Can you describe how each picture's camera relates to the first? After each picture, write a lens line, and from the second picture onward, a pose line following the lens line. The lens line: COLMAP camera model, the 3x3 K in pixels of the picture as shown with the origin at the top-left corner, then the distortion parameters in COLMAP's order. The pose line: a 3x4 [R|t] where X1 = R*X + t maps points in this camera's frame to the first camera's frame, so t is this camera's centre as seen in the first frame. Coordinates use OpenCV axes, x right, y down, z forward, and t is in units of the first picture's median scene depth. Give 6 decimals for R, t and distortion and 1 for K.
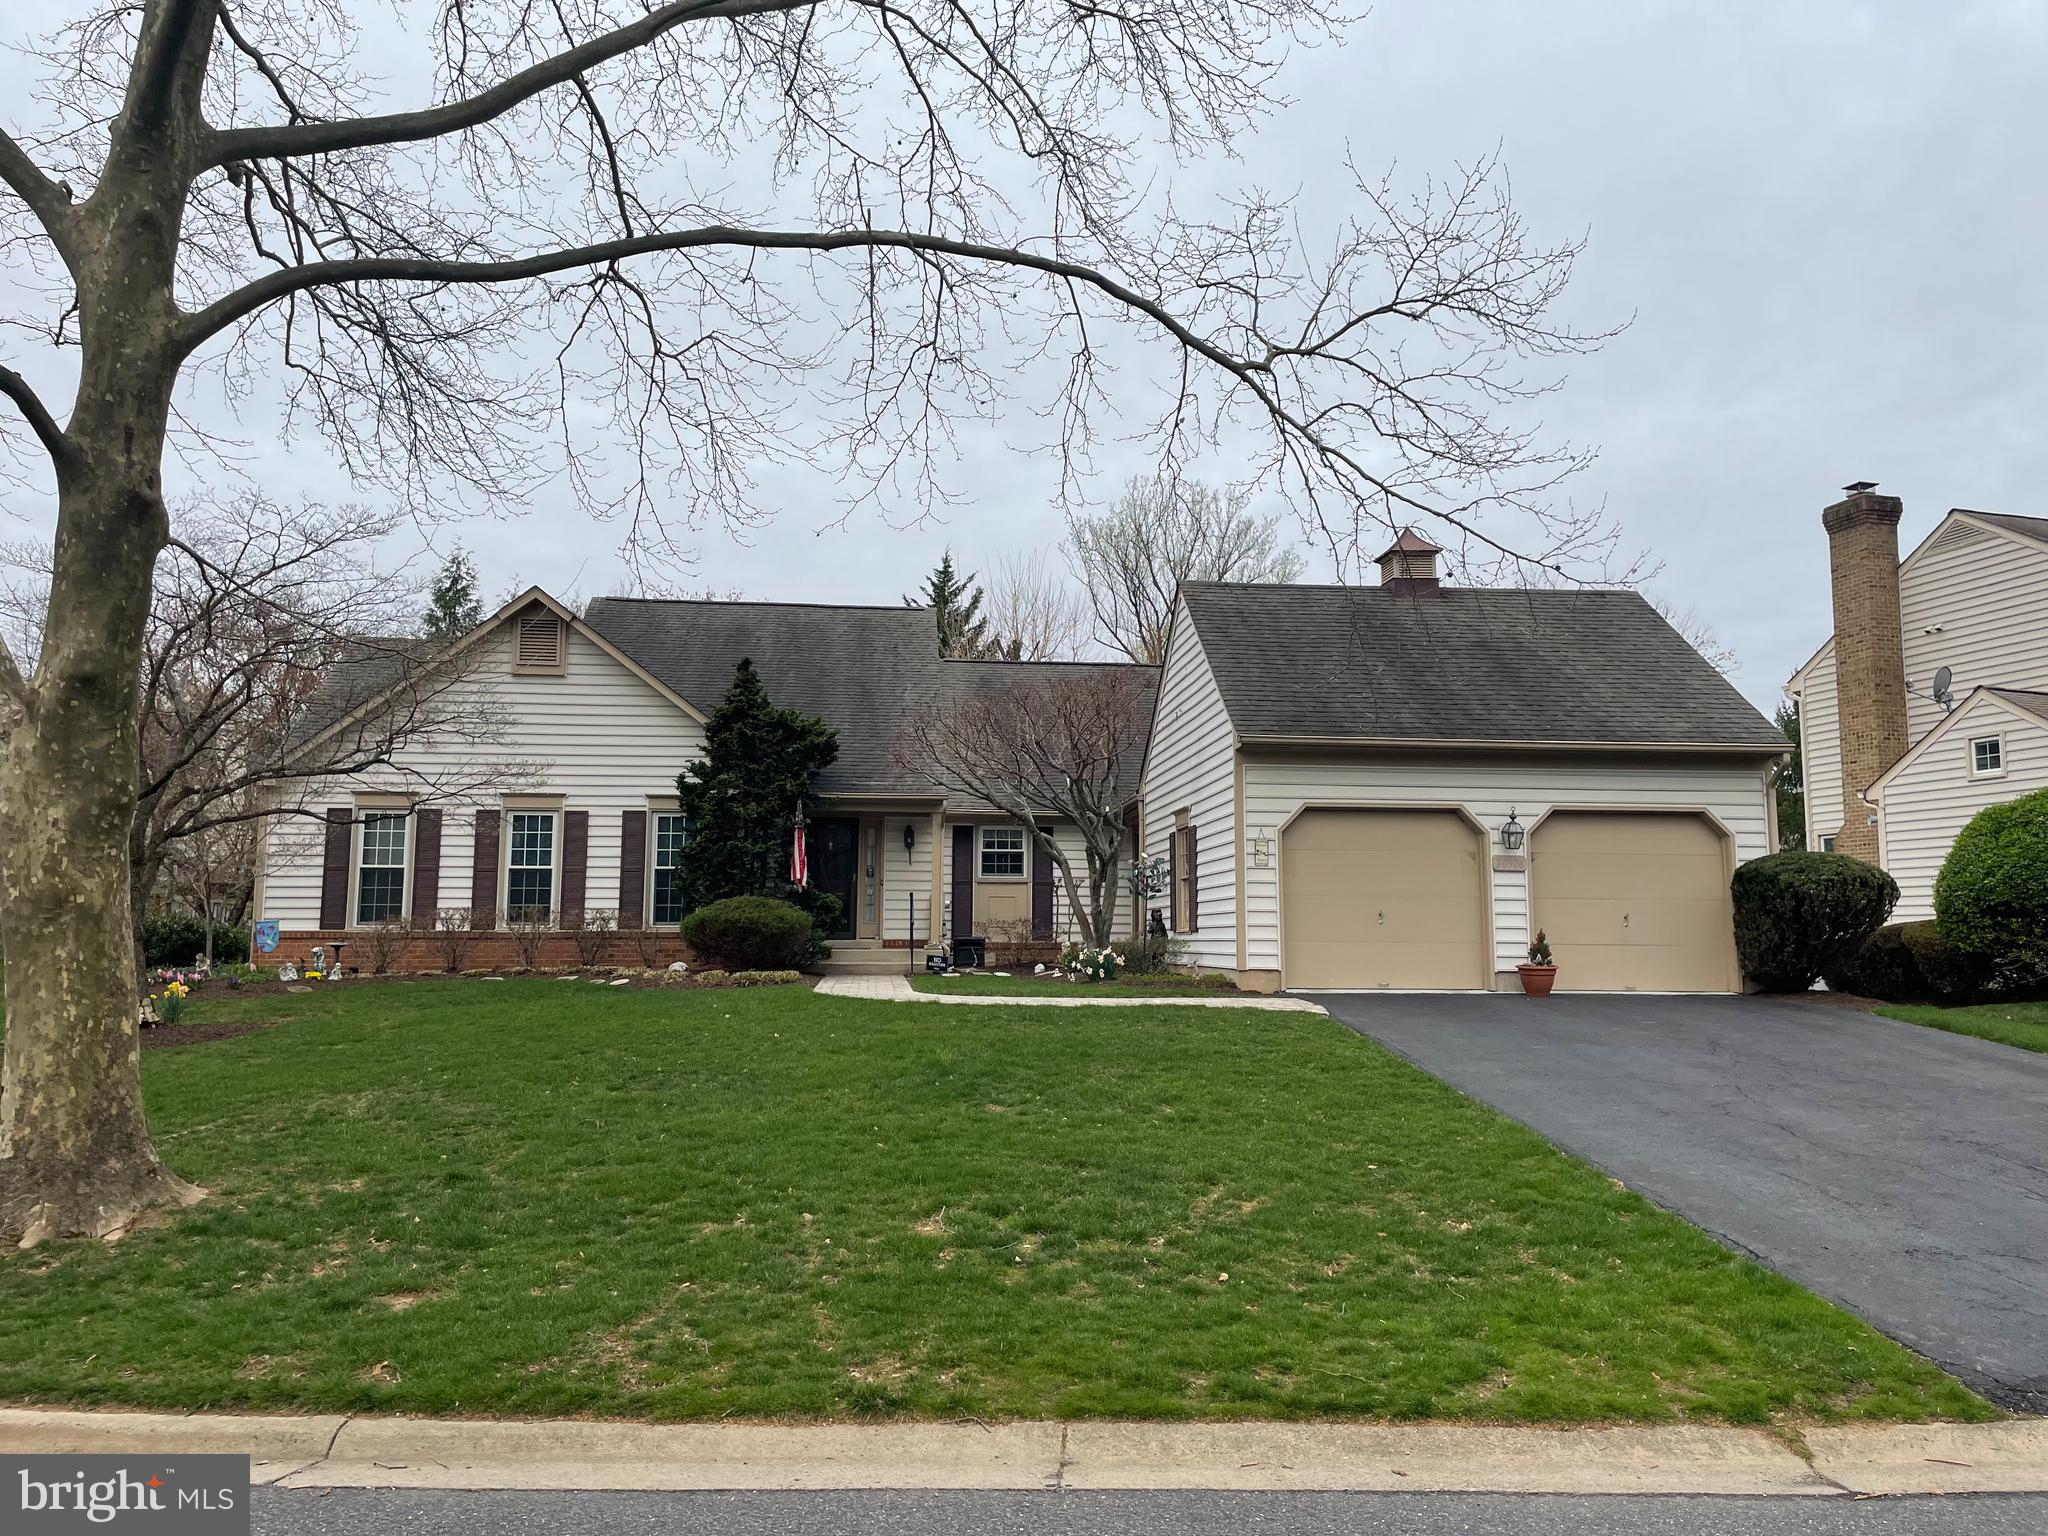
lens RADIAL K [[1546.1, 0, 989.5], [0, 1546.1, 772.3], [0, 0, 1]] dist [0.142157, -0.159142]
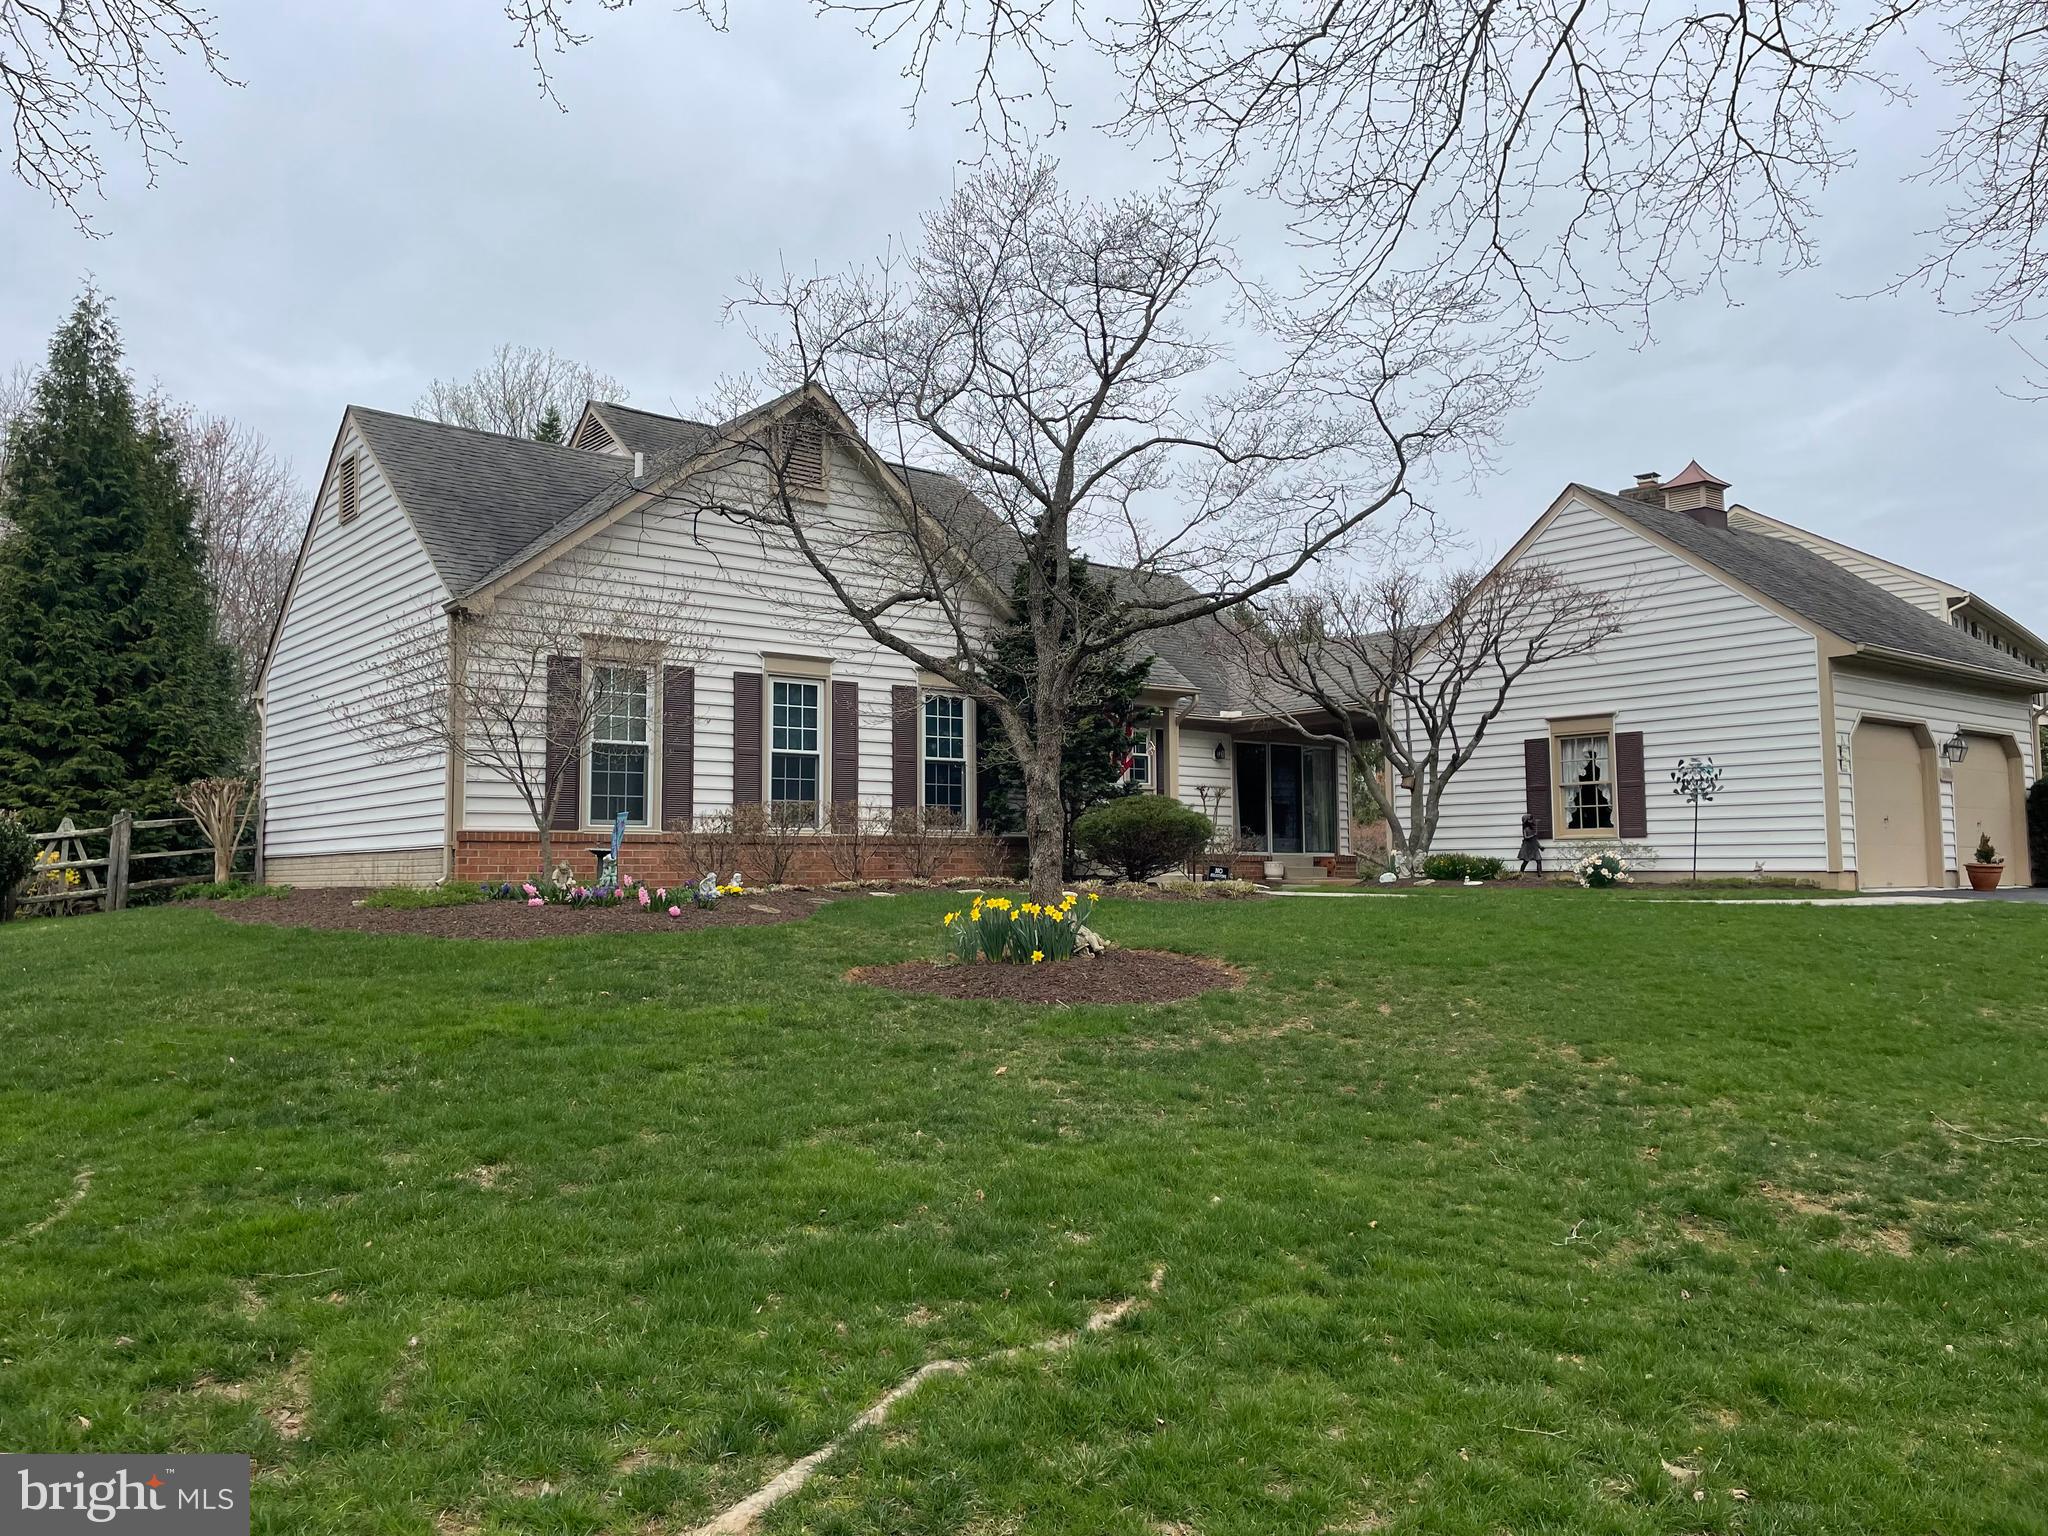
lens RADIAL K [[1546.1, 0, 989.5], [0, 1546.1, 772.3], [0, 0, 1]] dist [0.142157, -0.159142]
pose [[0.829933, 0.026870, 0.557216, -0.638090], [-0.053786, 0.998040, 0.031984, 0.041441], [-0.555264, -0.056515, 0.829752, 0.317193]]
